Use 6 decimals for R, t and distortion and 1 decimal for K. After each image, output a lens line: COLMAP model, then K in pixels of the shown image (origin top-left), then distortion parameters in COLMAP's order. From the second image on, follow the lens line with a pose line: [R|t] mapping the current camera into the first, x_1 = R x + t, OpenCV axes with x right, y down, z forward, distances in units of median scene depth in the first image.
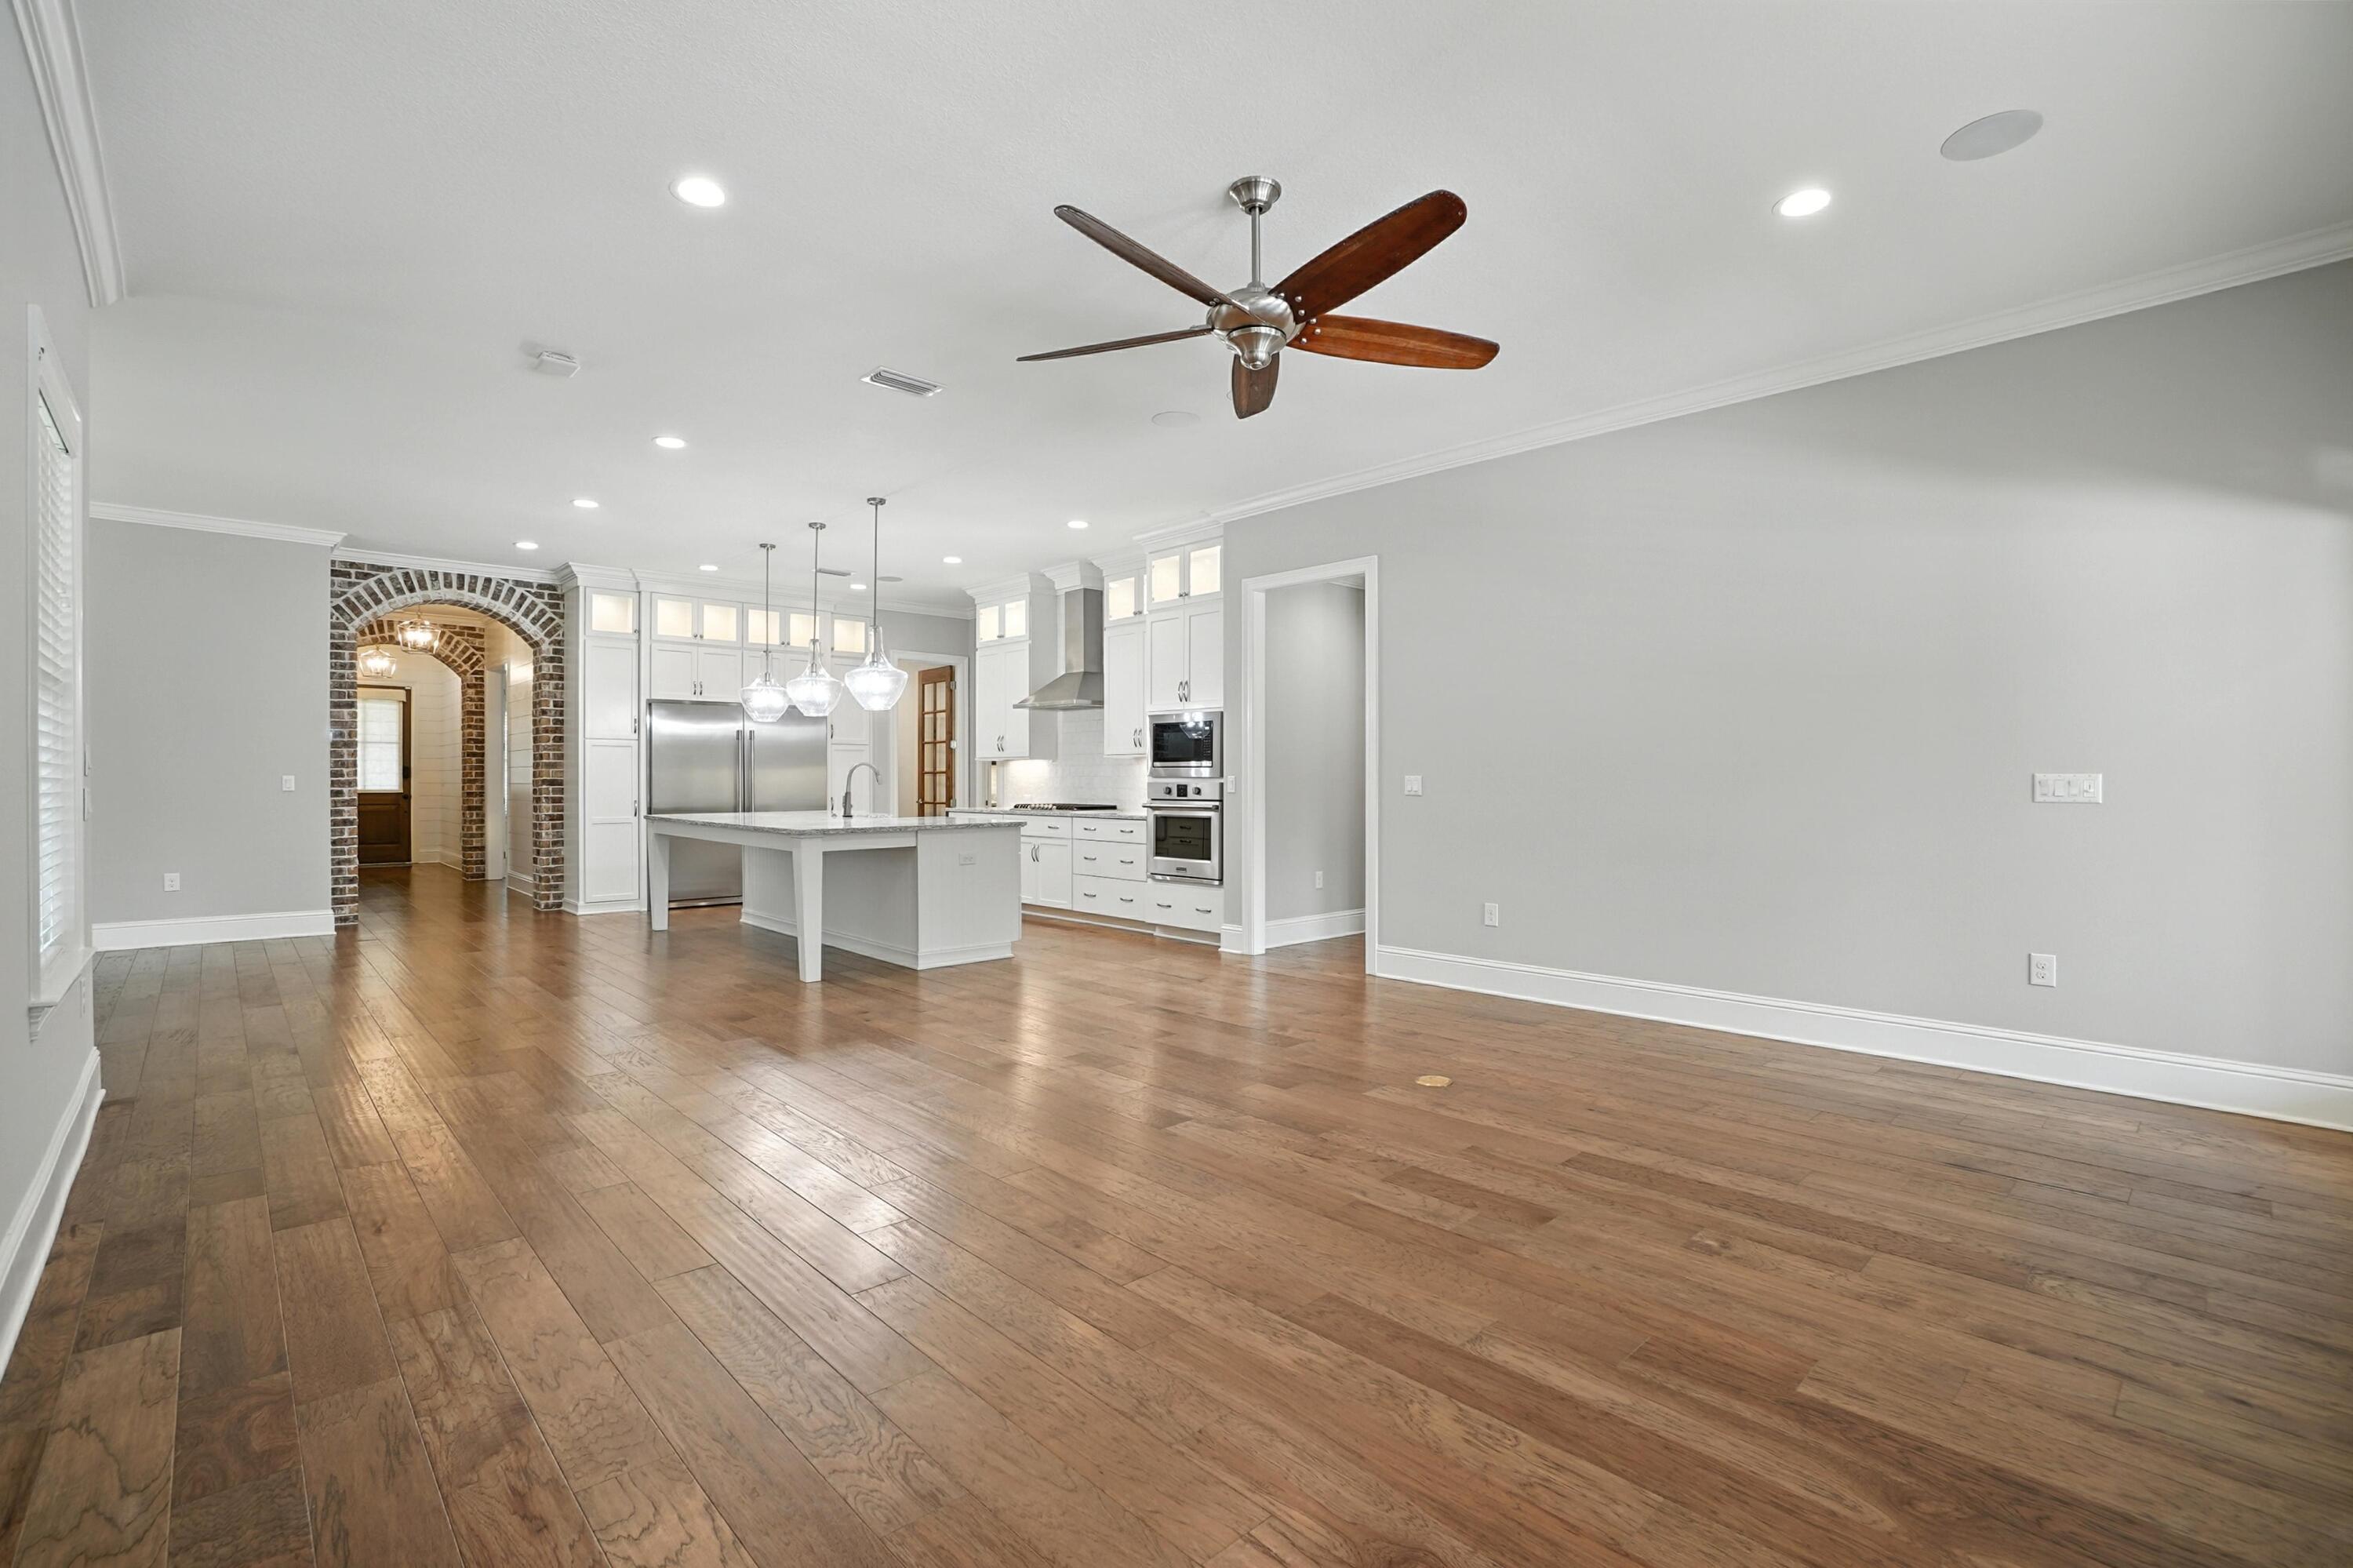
lens RADIAL K [[1051.6, 0, 1170.8], [0, 1051.6, 782.0], [0, 0, 1]] dist [-0.070116, 0.027545]
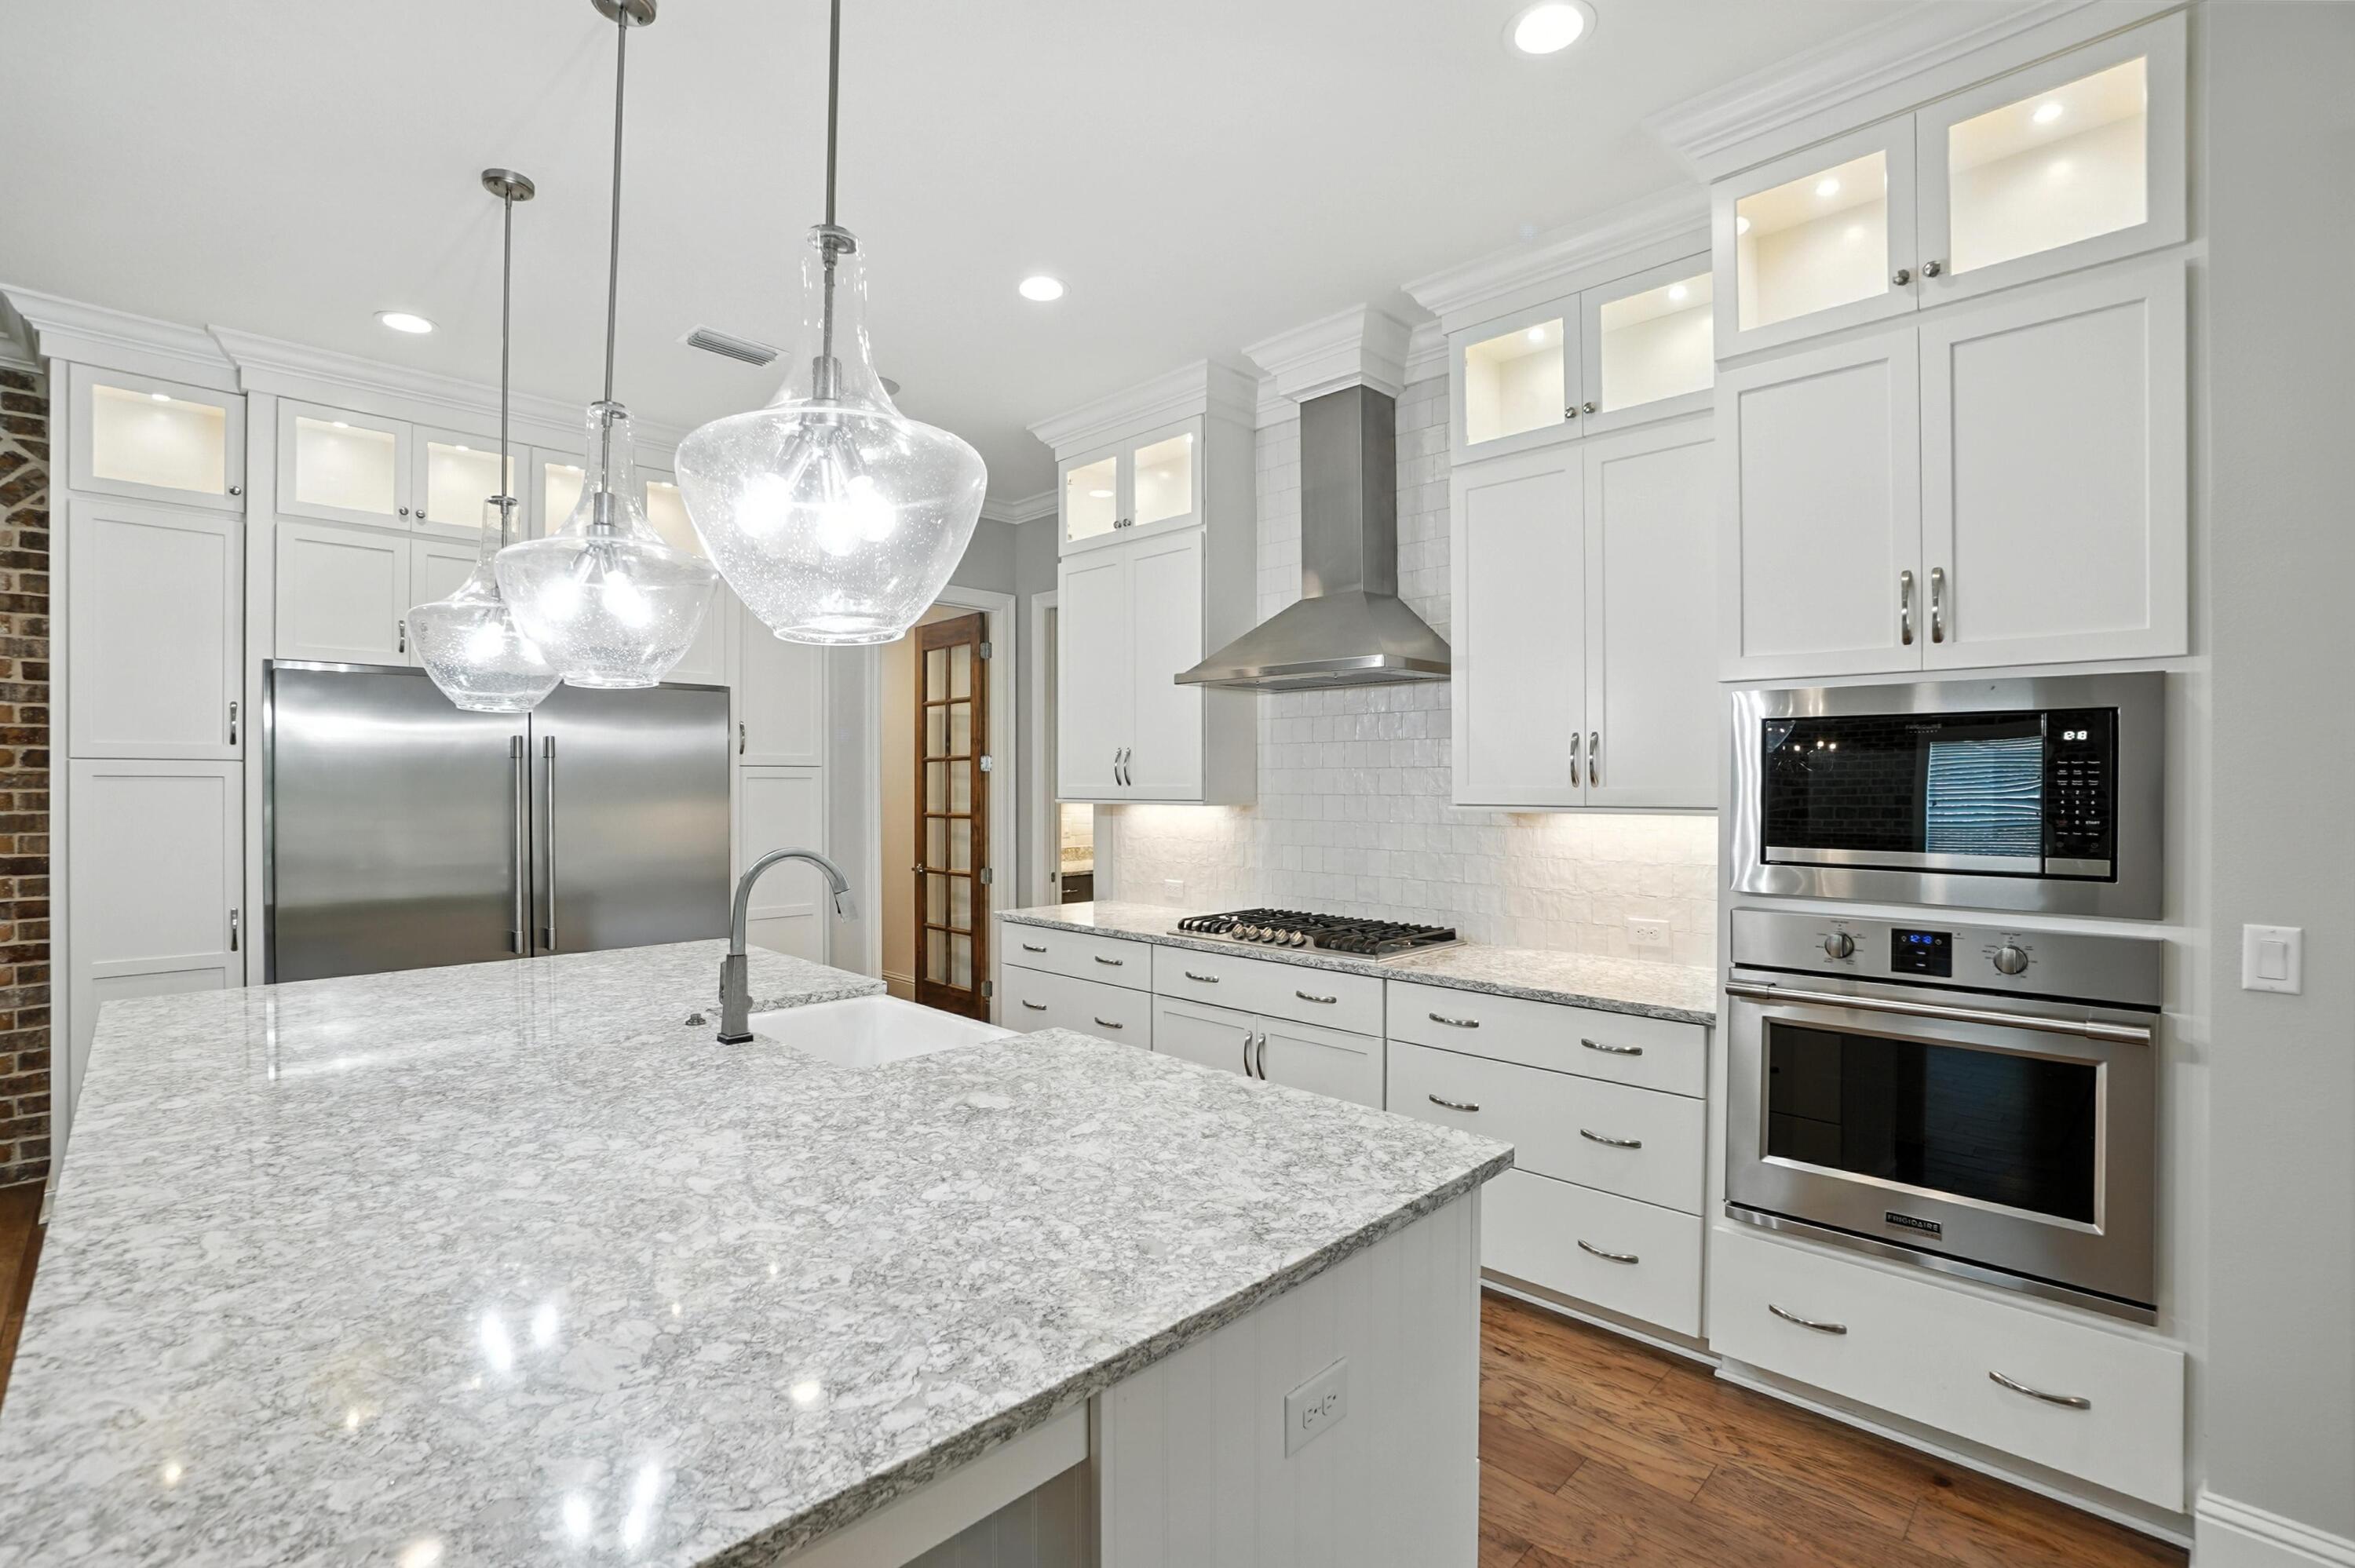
lens RADIAL K [[1069.0, 0, 1177.5], [0, 1069.0, 784.0], [0, 0, 1]] dist [-0.037862, 0.007462]
pose [[0.999395, -0.000571, 0.034779, -0.163083], [0.000663, 0.999996, -0.002611, -0.030198], [-0.034777, 0.002632, 0.999392, 0.580306]]
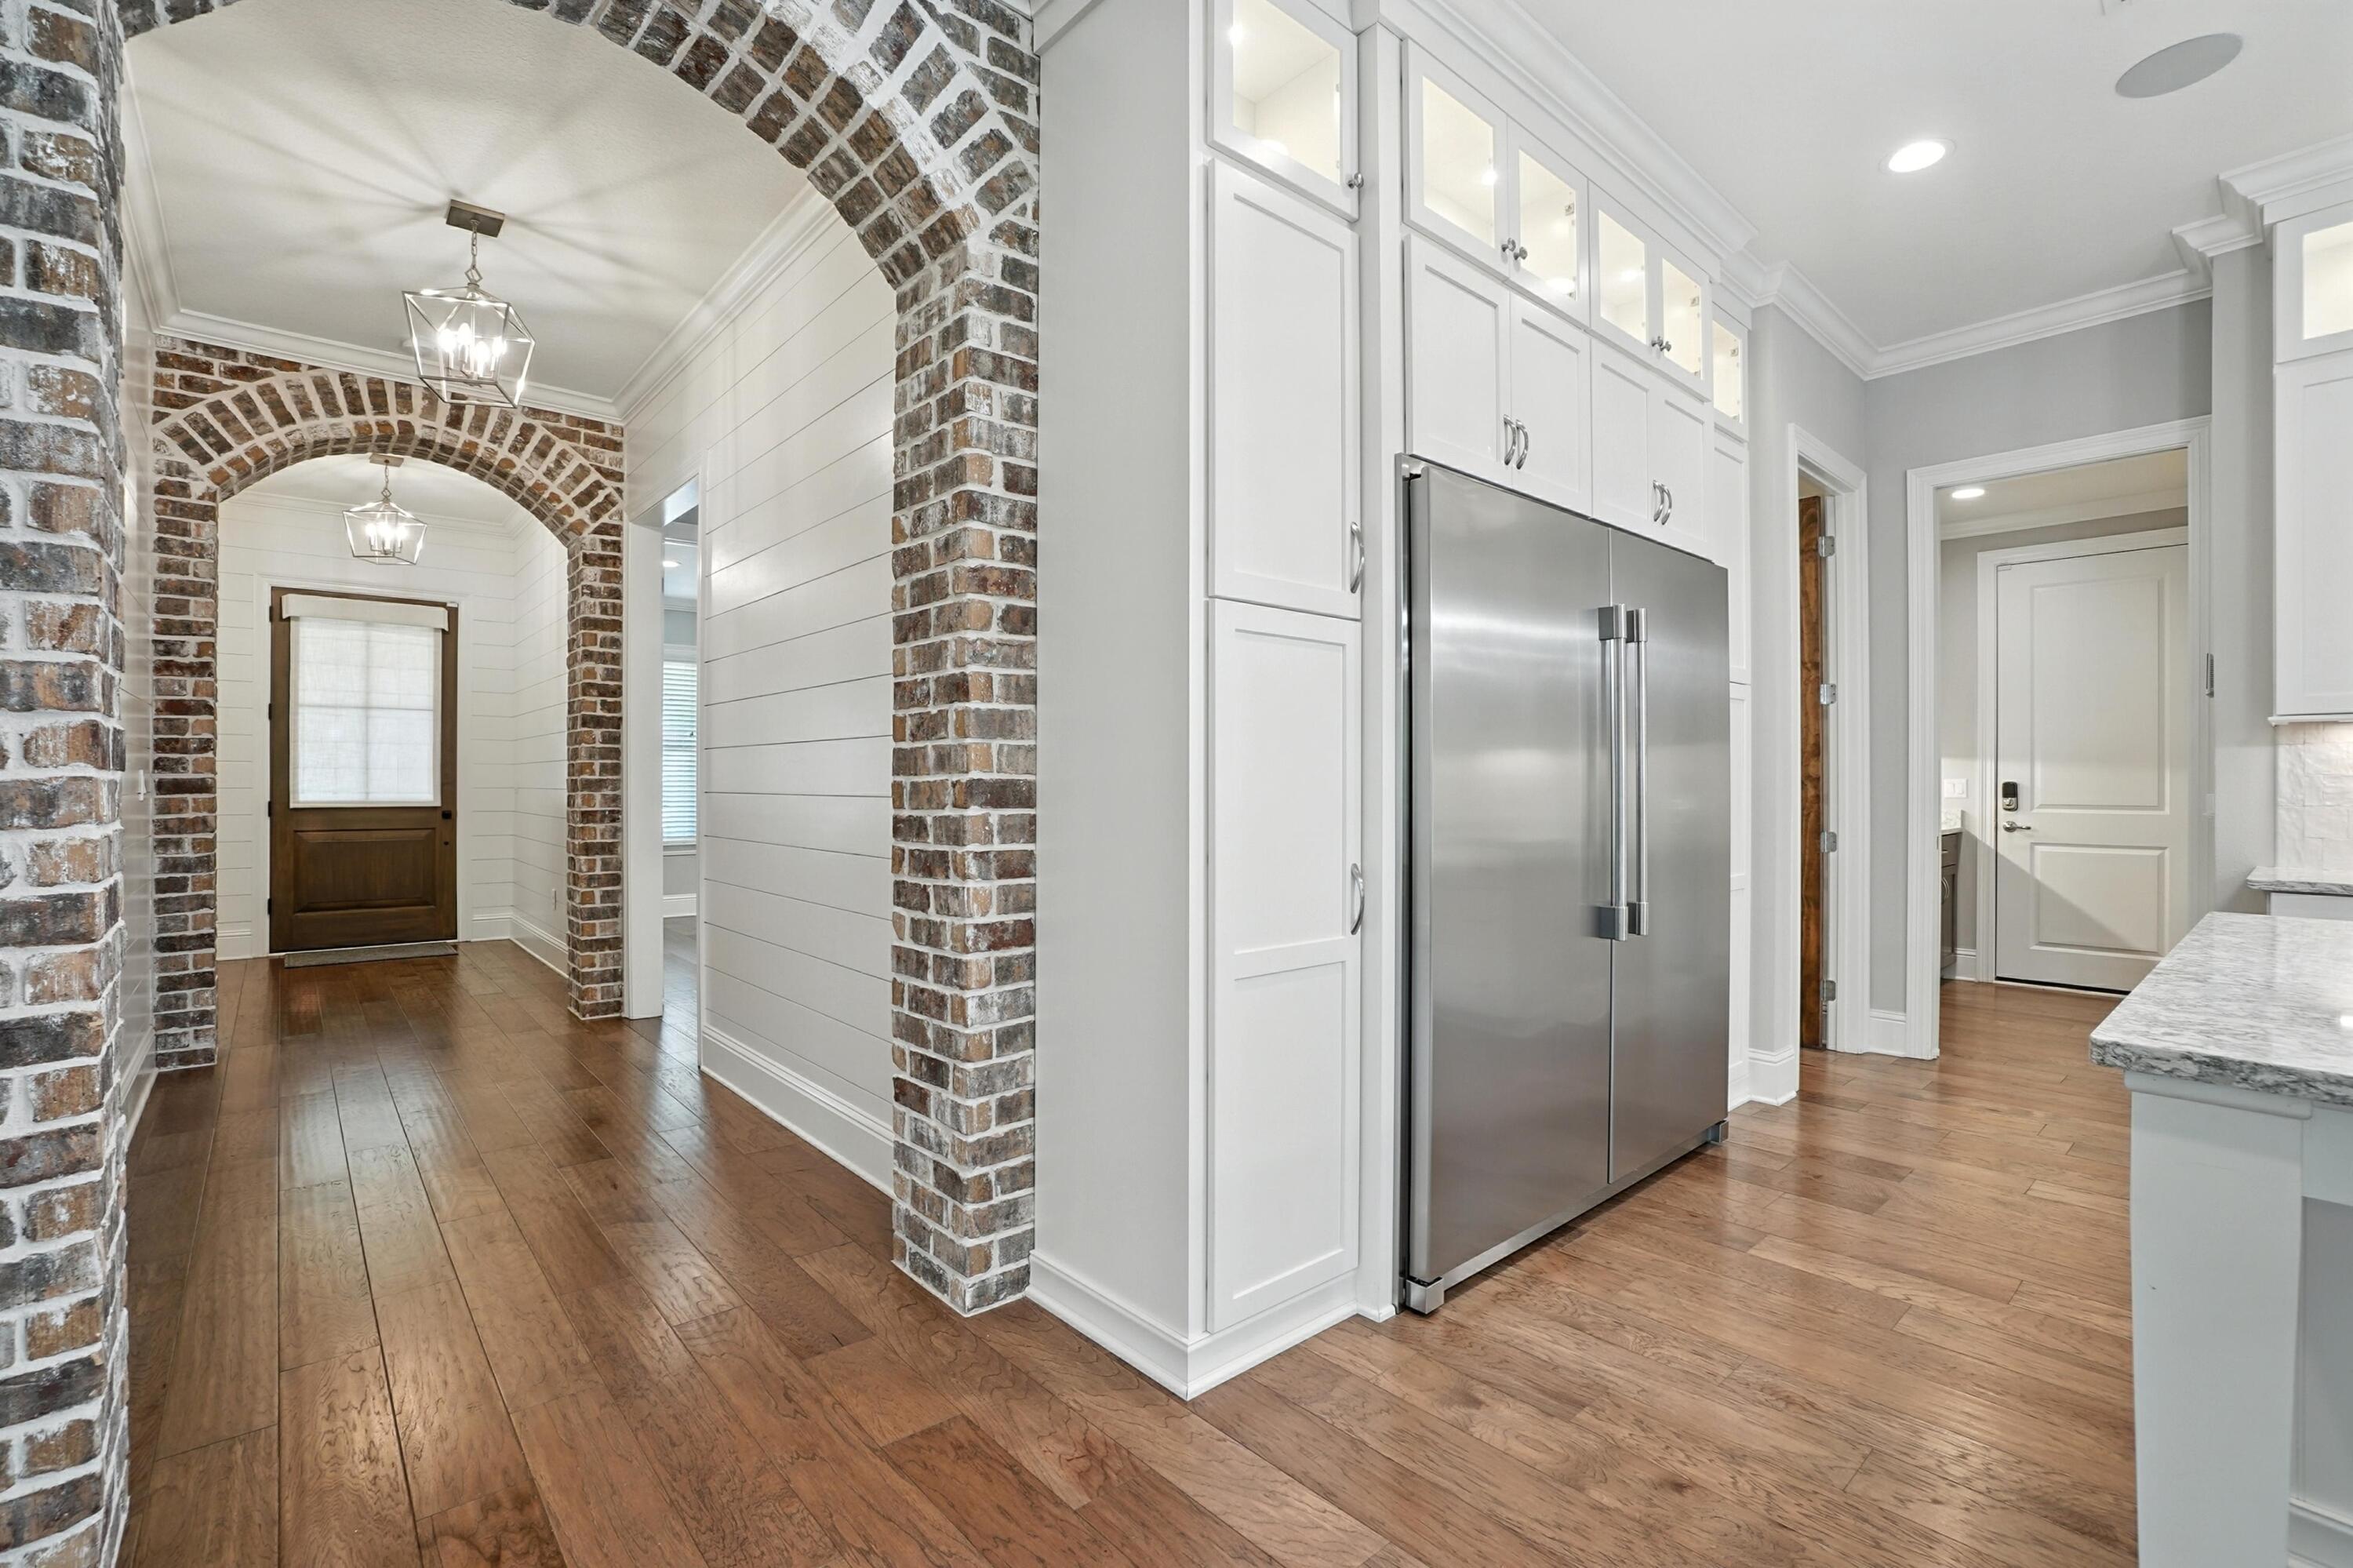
lens RADIAL K [[1051.6, 0, 1170.8], [0, 1051.6, 782.0], [0, 0, 1]] dist [-0.070116, 0.027545]
pose [[0.999268, 0.001784, -0.038222, -0.548231], [-0.001875, 0.999995, -0.002355, -0.001829], [0.038218, 0.002425, 0.999266, 0.747736]]
